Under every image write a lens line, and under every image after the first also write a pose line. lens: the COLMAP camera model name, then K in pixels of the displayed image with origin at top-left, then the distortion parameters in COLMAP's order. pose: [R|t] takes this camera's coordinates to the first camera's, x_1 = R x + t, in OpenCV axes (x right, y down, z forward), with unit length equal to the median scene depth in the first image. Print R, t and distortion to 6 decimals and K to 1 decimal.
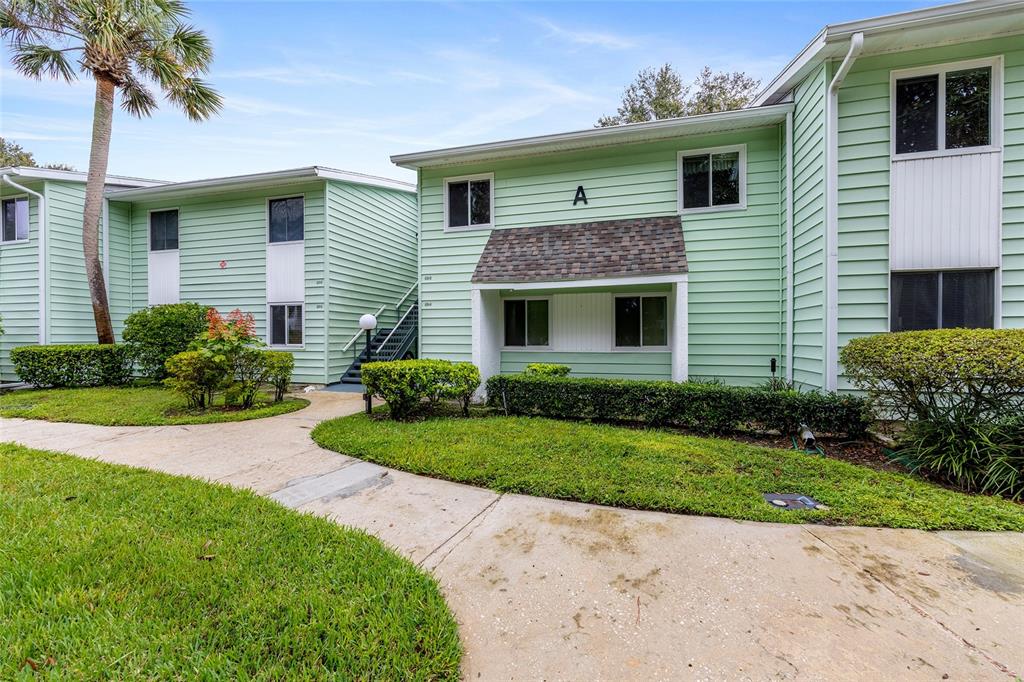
lens RADIAL K [[416.0, 0, 514.1], [0, 416.0, 338.4], [0, 0, 1]] dist [0.001976, -0.000412]
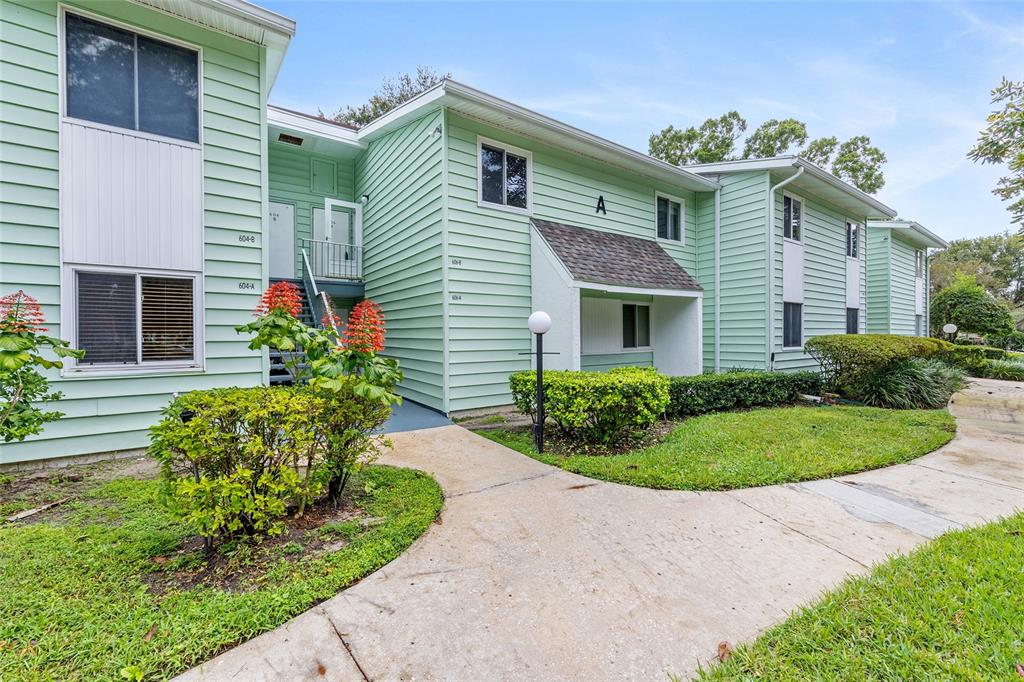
lens RADIAL K [[416.0, 0, 514.9], [0, 416.0, 340.0], [0, 0, 1]] dist [0.001976, -0.000412]
pose [[0.629005, -0.014210, 0.777271, -0.802647], [0.004938, 0.999886, 0.014284, -0.017362], [-0.777385, -0.005147, 0.629003, 0.504767]]
